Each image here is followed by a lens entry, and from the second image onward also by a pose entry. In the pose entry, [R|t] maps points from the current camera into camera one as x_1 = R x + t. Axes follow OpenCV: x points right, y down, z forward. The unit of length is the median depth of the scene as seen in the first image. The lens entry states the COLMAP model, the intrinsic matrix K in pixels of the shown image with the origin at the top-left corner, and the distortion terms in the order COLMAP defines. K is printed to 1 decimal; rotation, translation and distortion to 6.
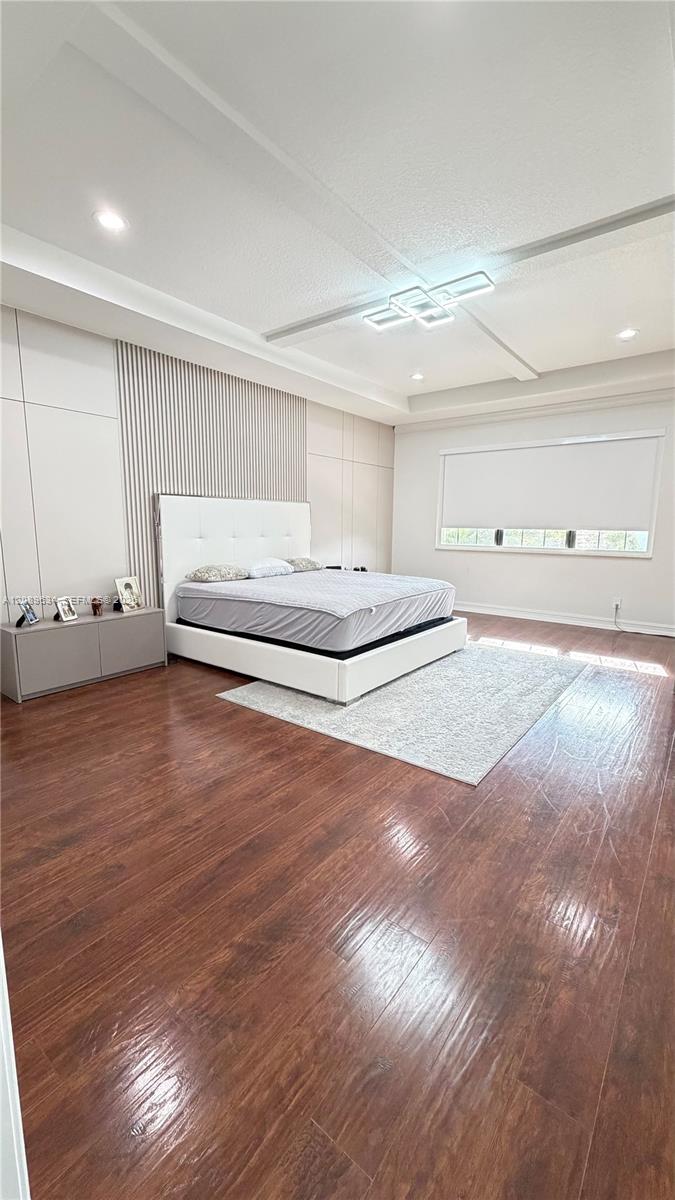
lens RADIAL K [[478.2, 0, 346.4], [0, 478.2, 598.6], [0, 0, 1]] dist [0.001246, -0.000071]
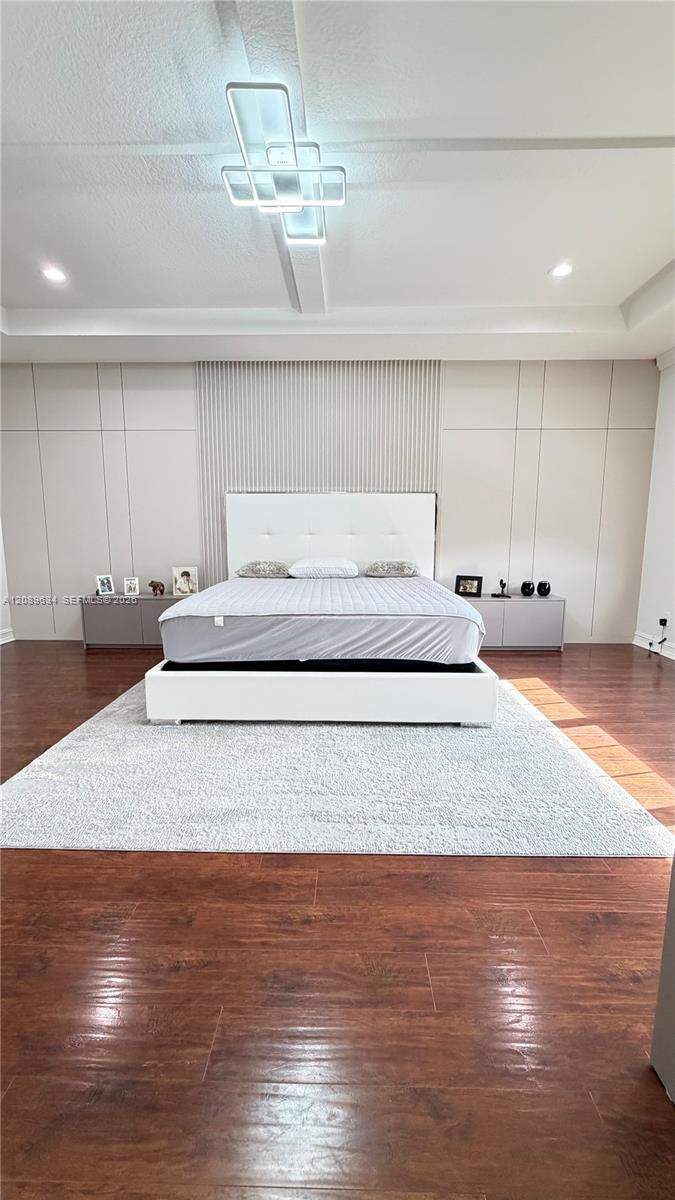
lens RADIAL K [[478.2, 0, 337.8], [0, 478.2, 603.2], [0, 0, 1]] dist [0.001246, -0.000071]
pose [[0.595736, 0.113165, -0.795168, 0.690241], [-0.120920, 0.991377, 0.050495, -0.059696], [0.794026, 0.066070, 0.604283, 0.592755]]
